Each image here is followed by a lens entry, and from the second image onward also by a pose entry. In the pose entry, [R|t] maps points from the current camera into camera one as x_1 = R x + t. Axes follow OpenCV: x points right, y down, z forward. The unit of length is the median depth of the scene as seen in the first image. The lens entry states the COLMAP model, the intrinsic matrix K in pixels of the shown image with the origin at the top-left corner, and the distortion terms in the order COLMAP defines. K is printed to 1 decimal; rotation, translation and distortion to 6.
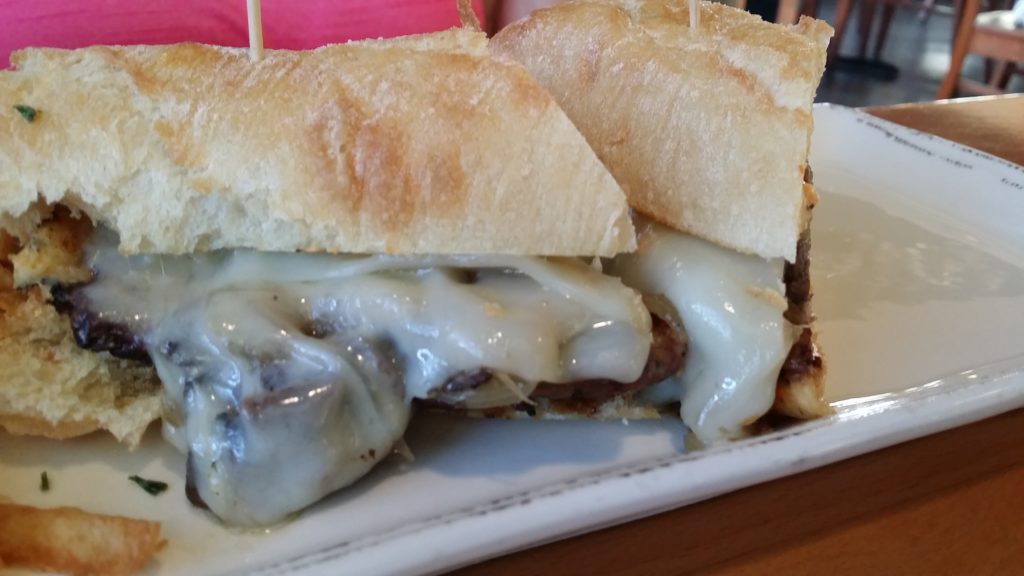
lens RADIAL K [[968.9, 0, 512.0], [0, 968.9, 288.0], [0, 0, 1]] dist [0.134951, -0.363981]
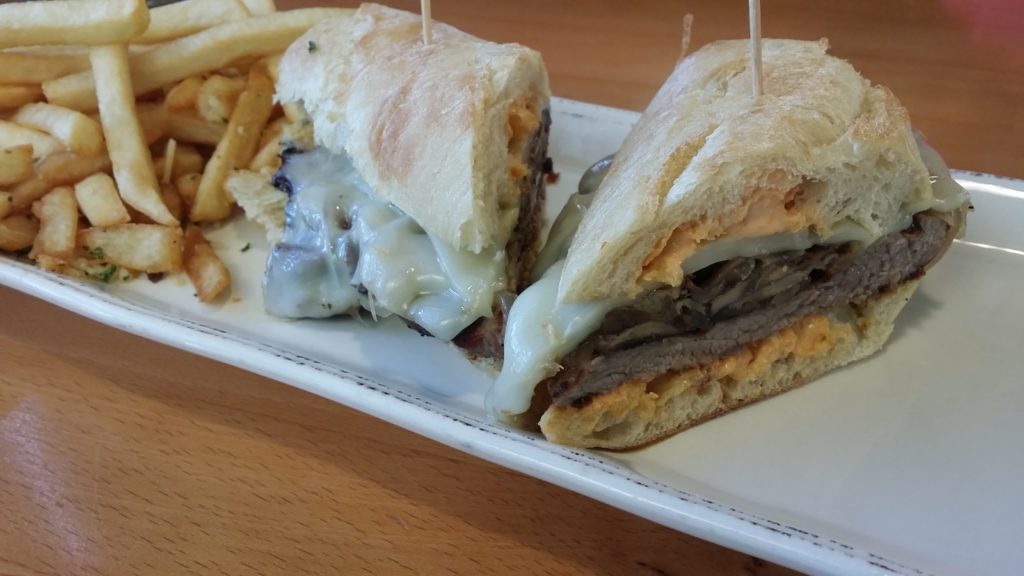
lens RADIAL K [[968.9, 0, 512.0], [0, 968.9, 288.0], [0, 0, 1]] dist [0.134951, -0.363981]
pose [[0.572604, 0.399797, -0.715742, 1.123641], [-0.298628, 0.914769, 0.272062, -0.370692], [0.763509, 0.057957, 0.643191, 0.188274]]
